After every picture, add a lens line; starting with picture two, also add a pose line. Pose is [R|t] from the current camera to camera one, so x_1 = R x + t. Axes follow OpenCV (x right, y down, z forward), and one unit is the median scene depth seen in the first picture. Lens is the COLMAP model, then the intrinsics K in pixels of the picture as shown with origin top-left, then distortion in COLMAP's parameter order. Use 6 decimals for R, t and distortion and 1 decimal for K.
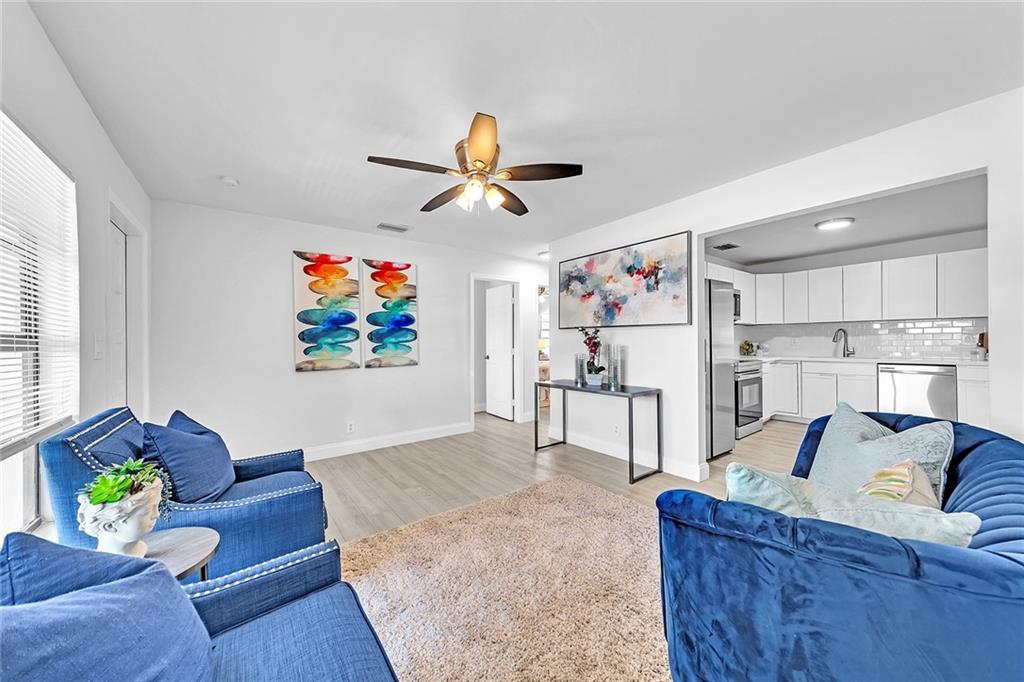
lens RADIAL K [[368.0, 0, 519.6], [0, 368.0, 343.5], [0, 0, 1]] dist [0.003021, 0.000154]
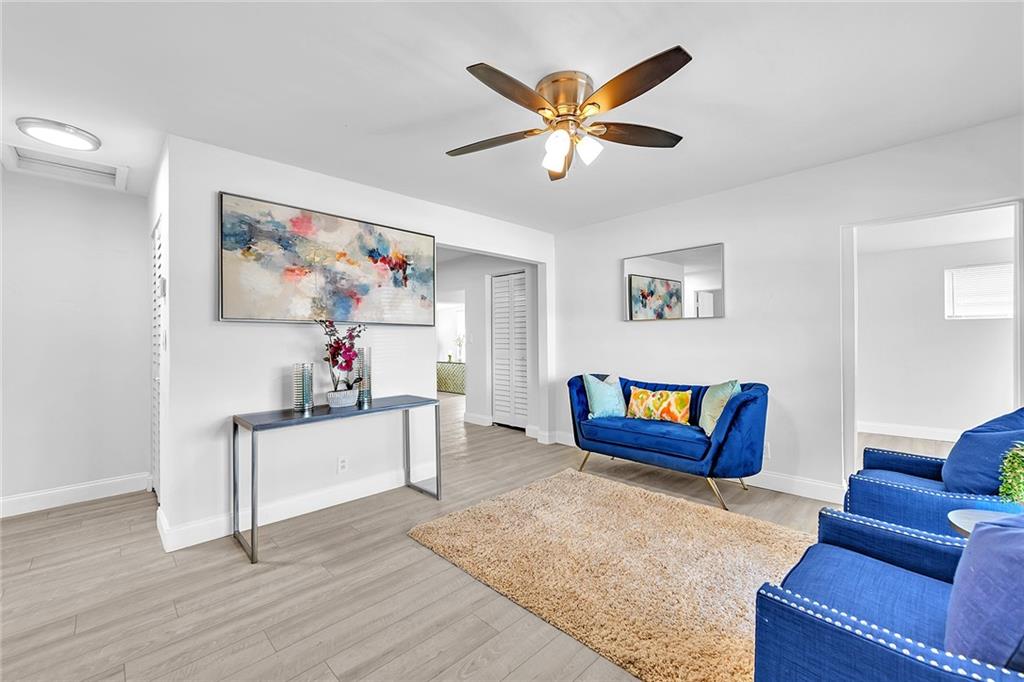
lens RADIAL K [[415.1, 0, 511.5], [0, 415.1, 340.3], [0, 0, 1]] dist [-0.003859, -0.000857]
pose [[-0.133571, 0.012600, 0.990959, -0.569238], [0.019464, 0.999760, -0.010088, 0.002767], [-0.990848, 0.017941, -0.133784, 0.738763]]
